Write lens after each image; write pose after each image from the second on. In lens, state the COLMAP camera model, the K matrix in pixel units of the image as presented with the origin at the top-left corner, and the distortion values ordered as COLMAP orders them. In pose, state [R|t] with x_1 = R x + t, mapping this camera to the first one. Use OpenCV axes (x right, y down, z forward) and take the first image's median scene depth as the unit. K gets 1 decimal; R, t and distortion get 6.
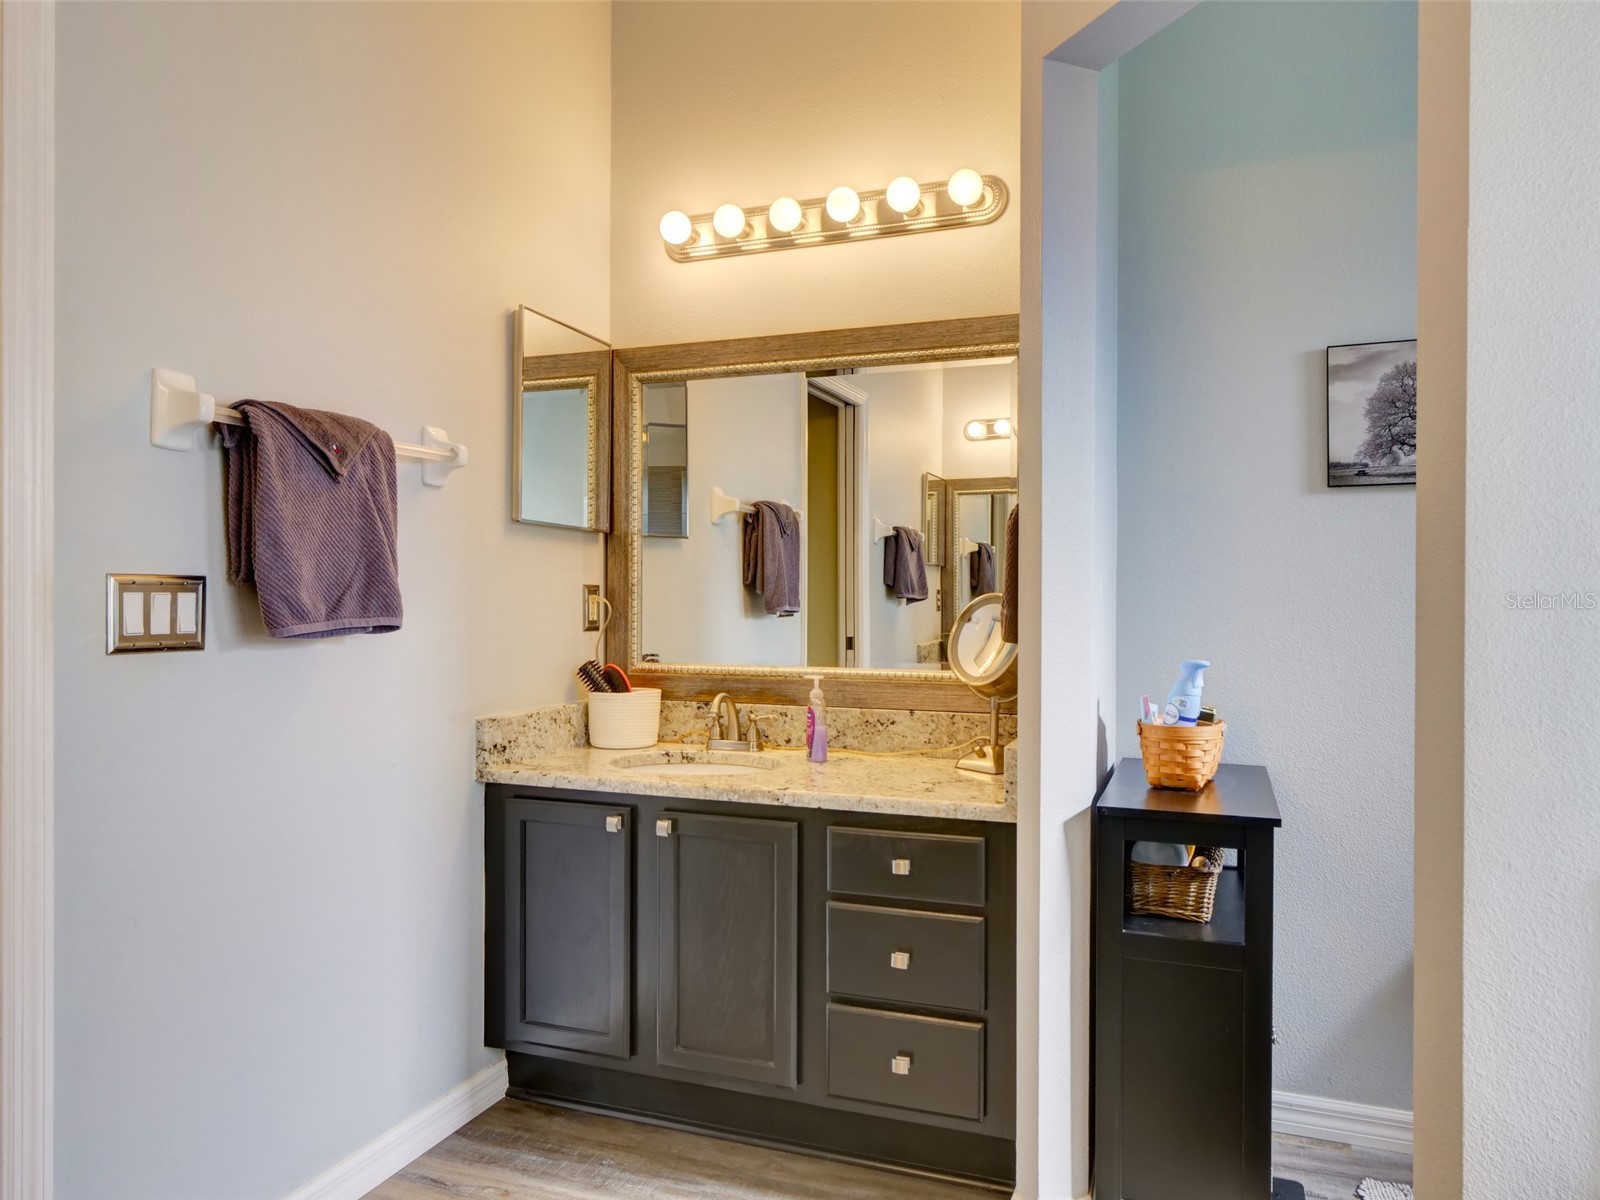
lens RADIAL K [[1101.9, 0, 802.9], [0, 1101.9, 601.7], [0, 0, 1]] dist [0.005849, -0.000221]
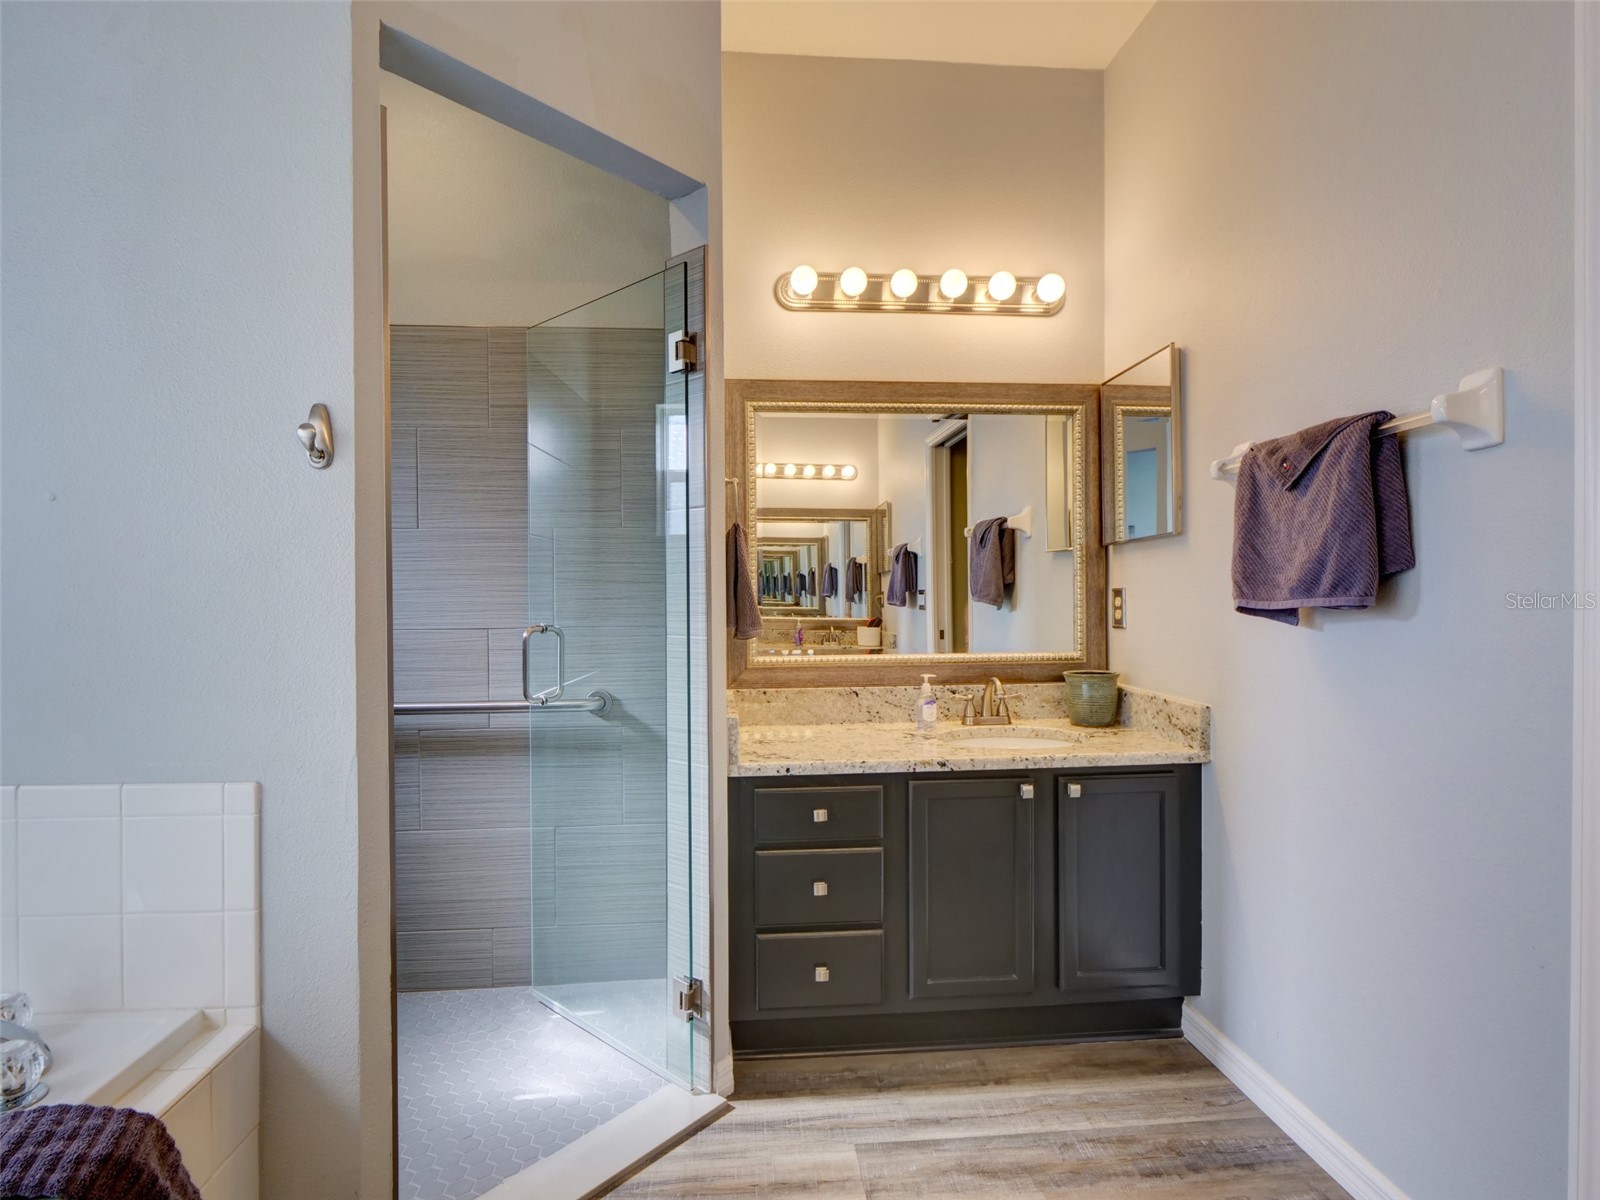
lens RADIAL K [[864.7, 0, 798.9], [0, 864.7, 599.9], [0, 0, 1]] dist [-0.003067, 0.000036]
pose [[0.907584, -0.005670, 0.419832, -0.576132], [0.007726, 0.999965, -0.003197, 0.000683], [-0.419799, 0.006145, 0.907596, 0.203166]]
